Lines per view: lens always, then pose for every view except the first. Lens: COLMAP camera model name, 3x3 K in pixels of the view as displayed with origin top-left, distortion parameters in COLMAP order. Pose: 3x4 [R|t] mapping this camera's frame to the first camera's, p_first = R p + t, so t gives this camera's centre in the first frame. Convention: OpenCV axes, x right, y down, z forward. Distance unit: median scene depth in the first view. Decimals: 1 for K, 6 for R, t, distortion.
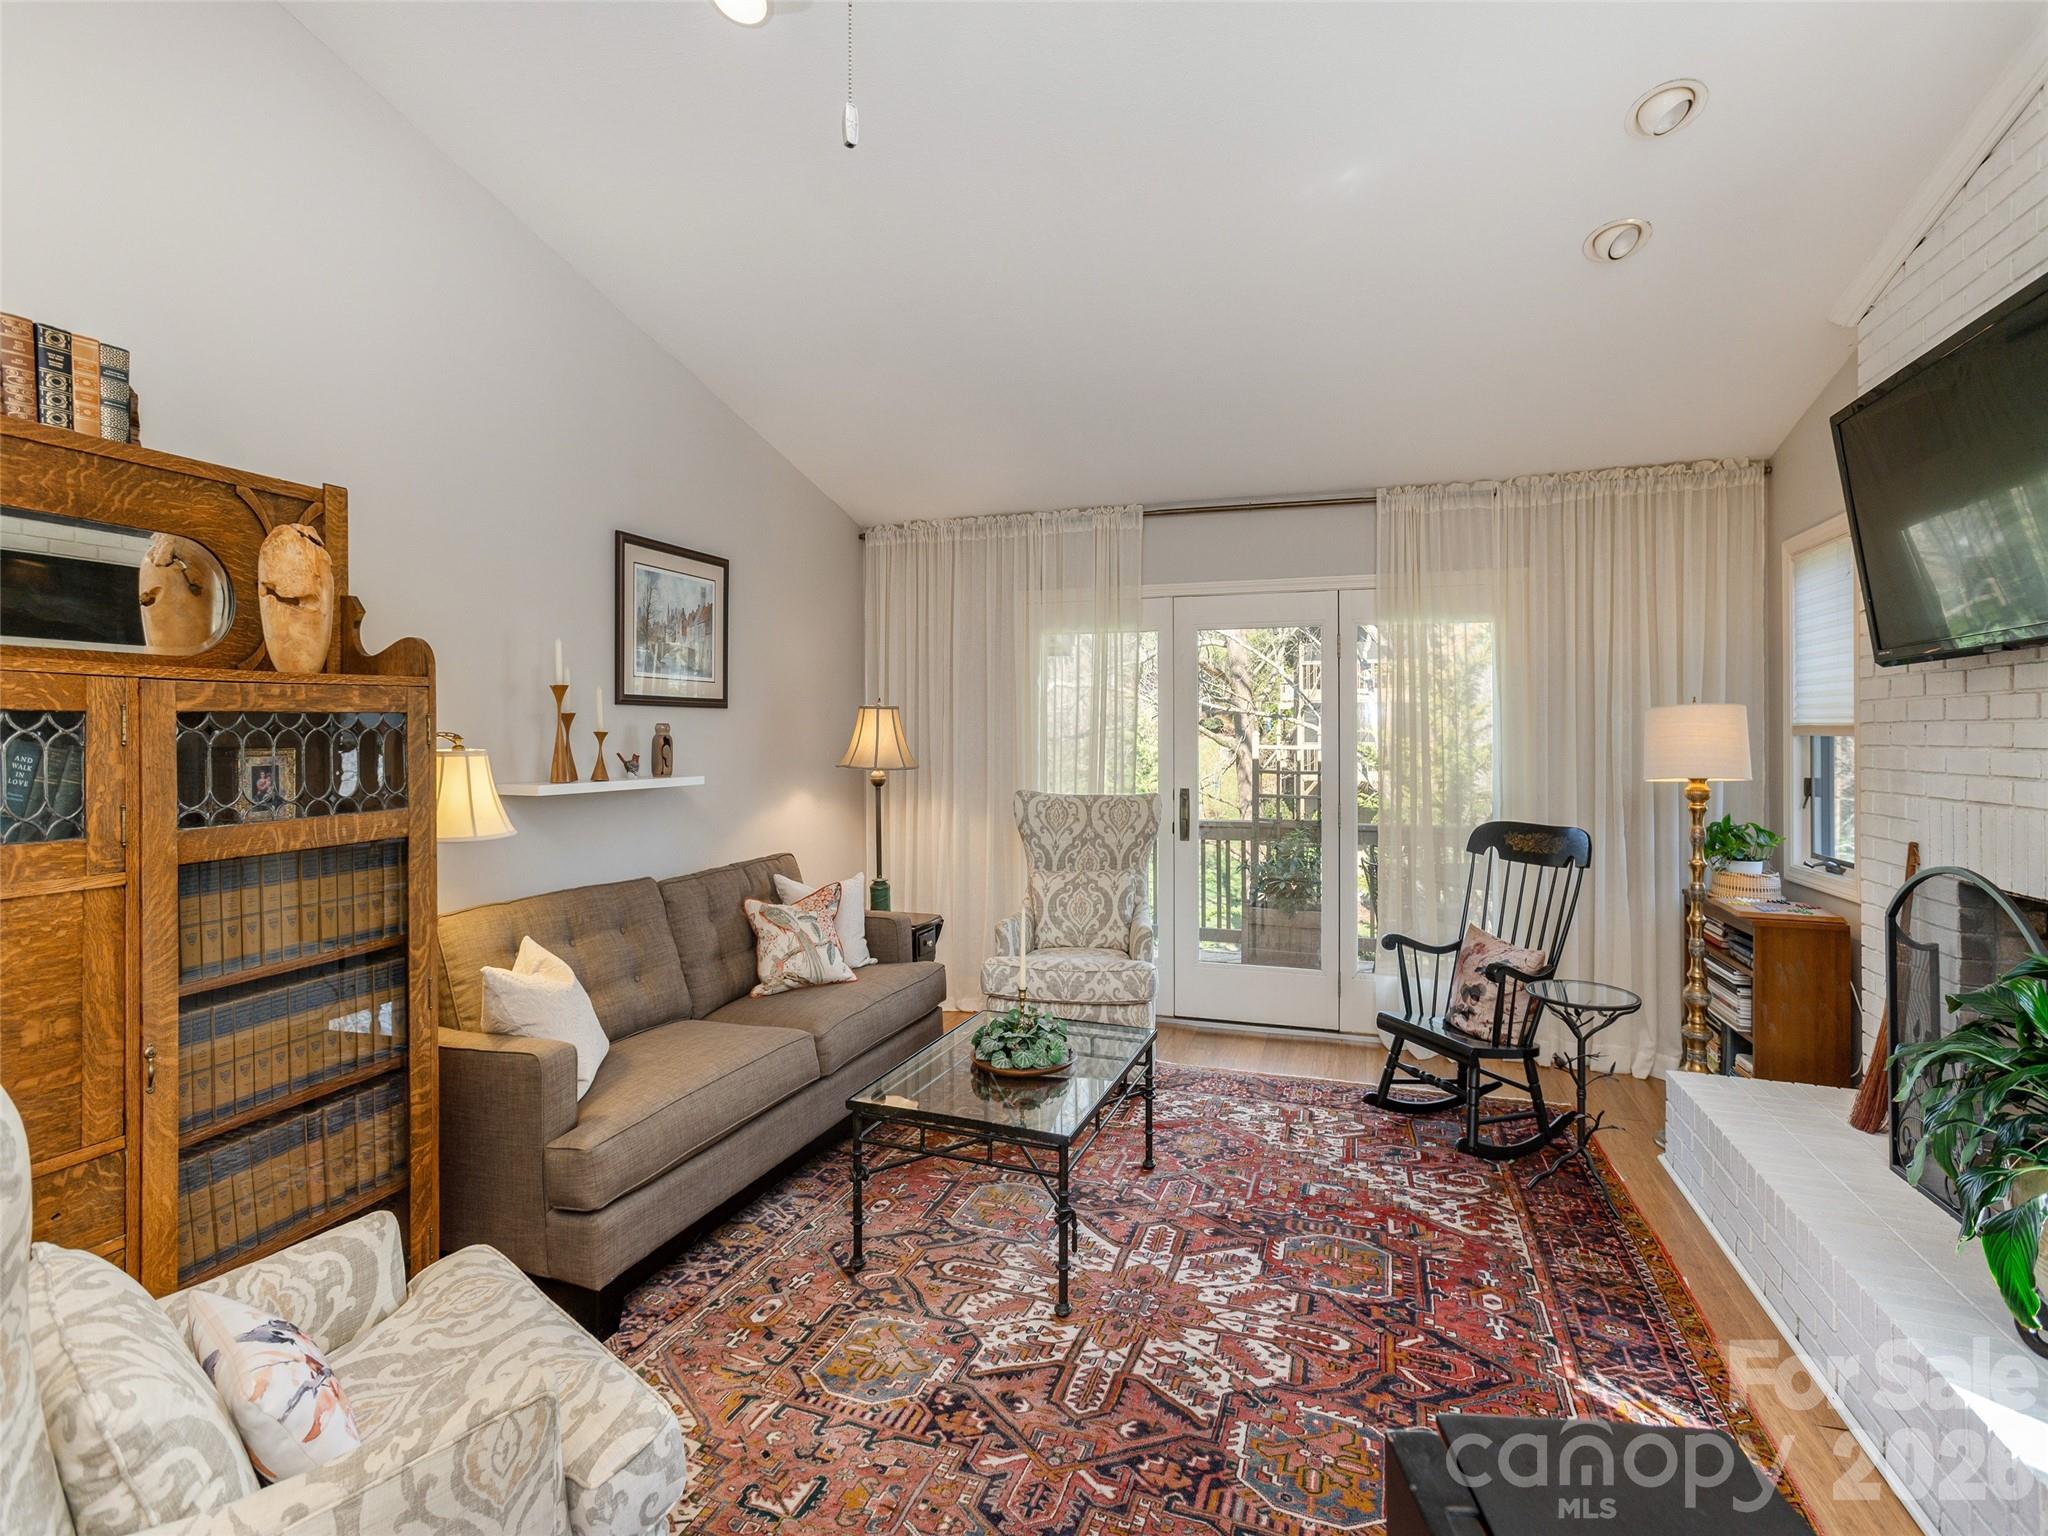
lens RADIAL K [[991.3, 0, 1020.7], [0, 991.3, 754.4], [0, 0, 1]] dist [-0.015294, 0.007419]
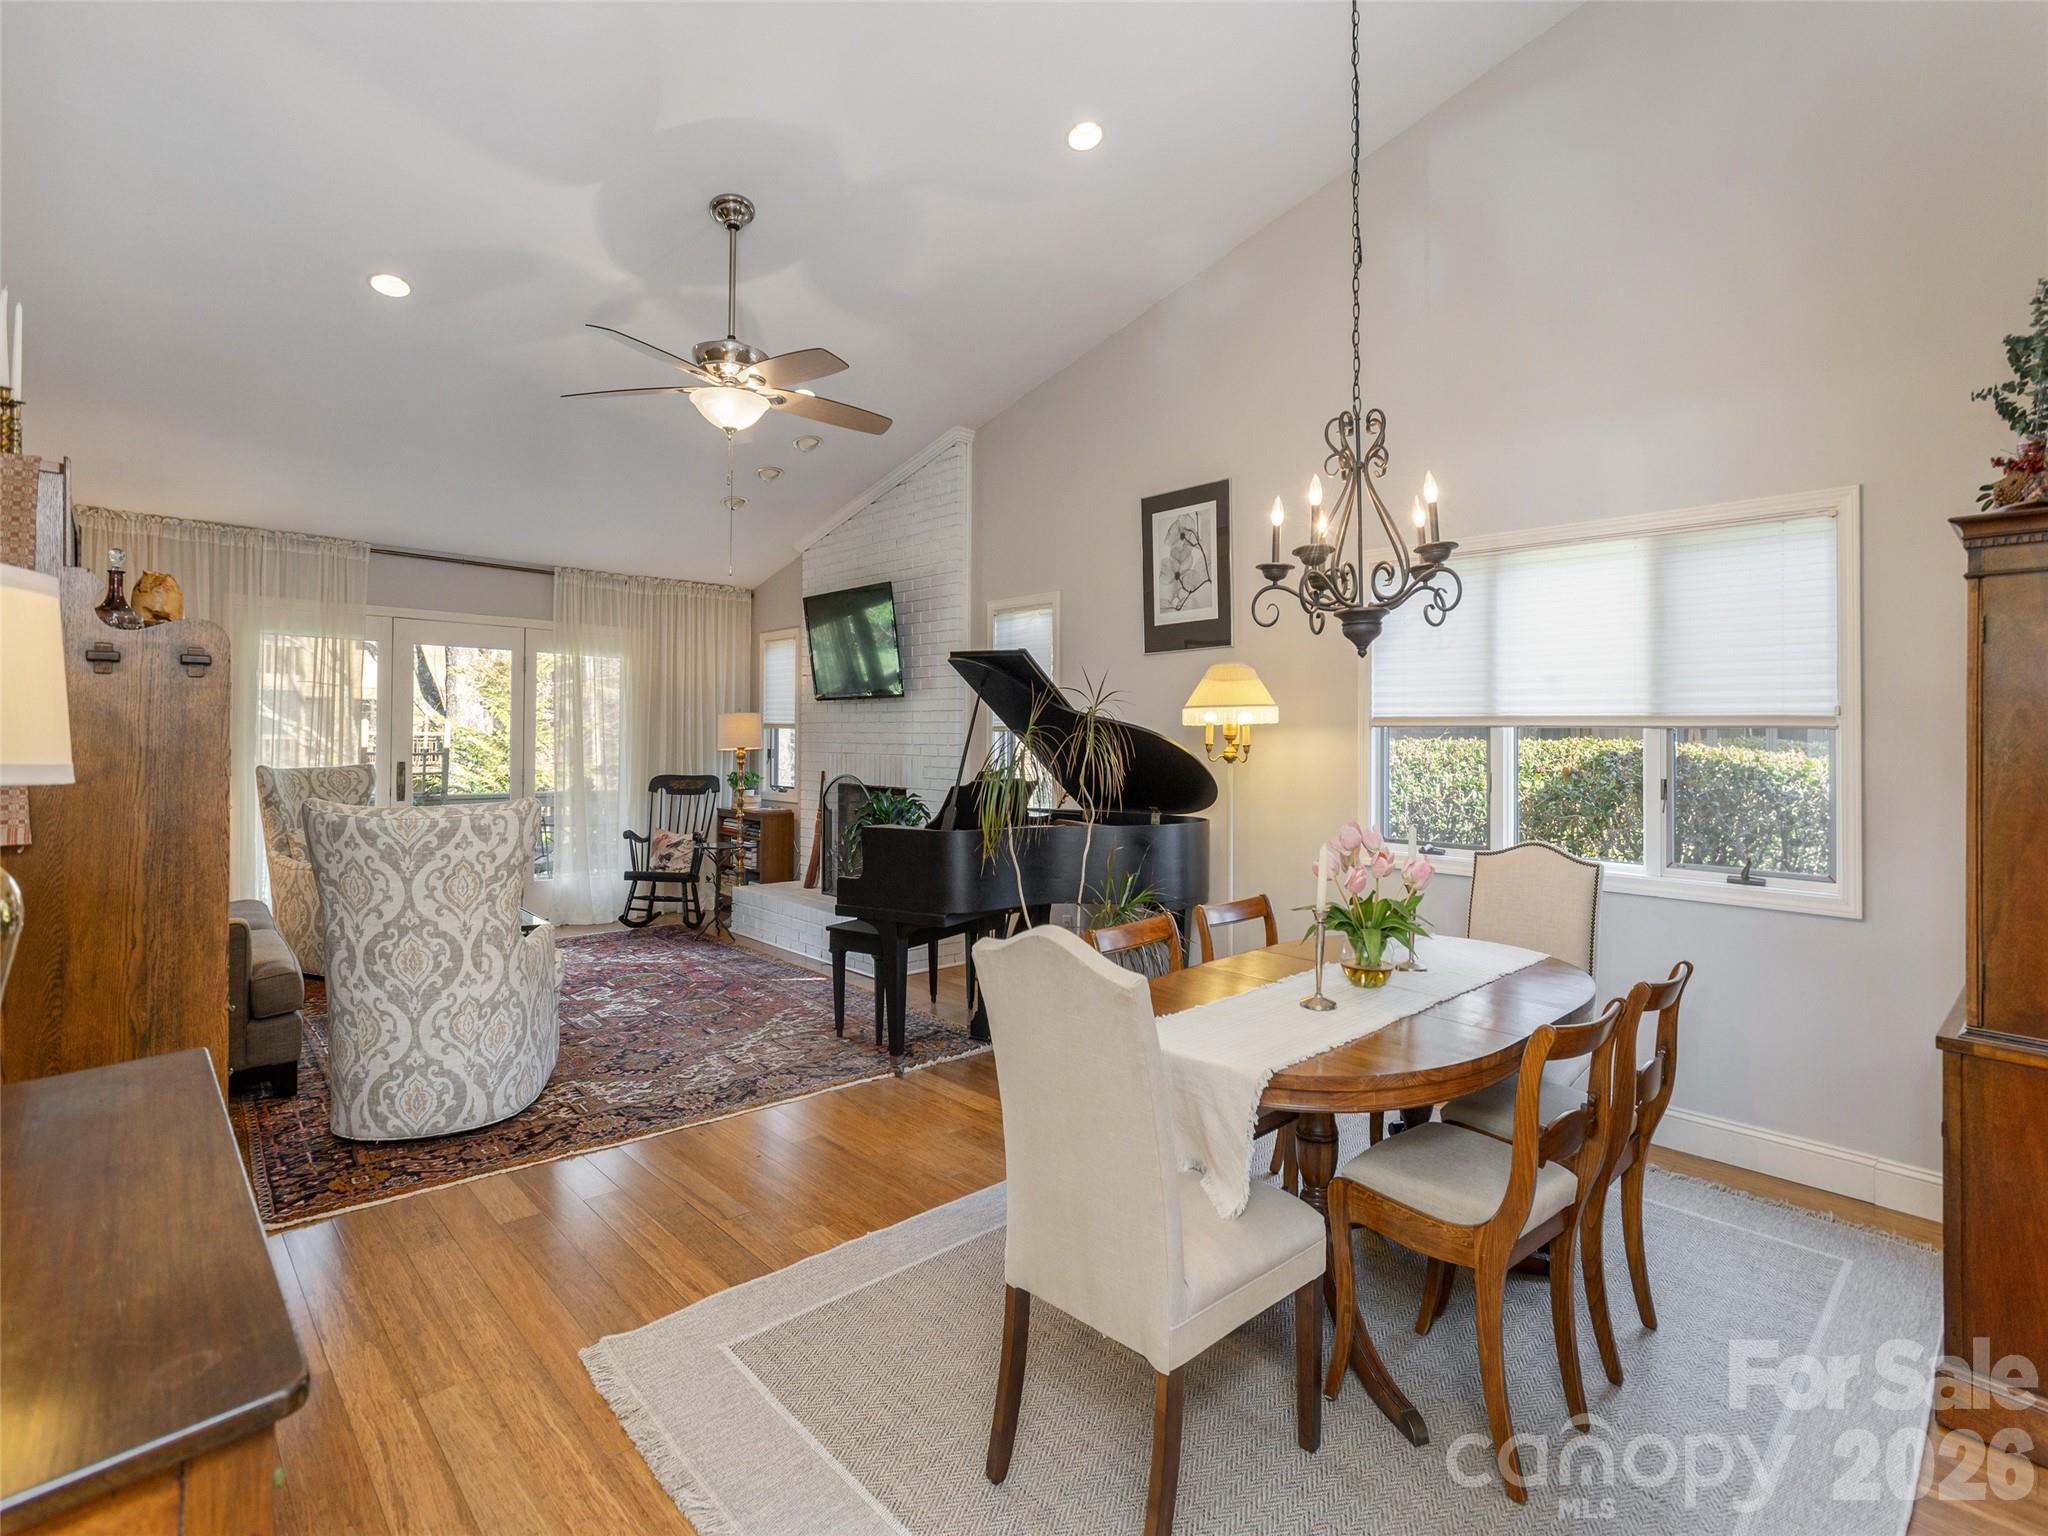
lens RADIAL K [[991.3, 0, 1025.2], [0, 991.3, 746.8], [0, 0, 1]] dist [-0.015294, 0.007419]
pose [[0.485642, -0.003716, 0.874150, -0.833768], [0.003813, 0.999990, 0.002133, 0.020096], [-0.874150, 0.002298, 0.485651, -0.530248]]
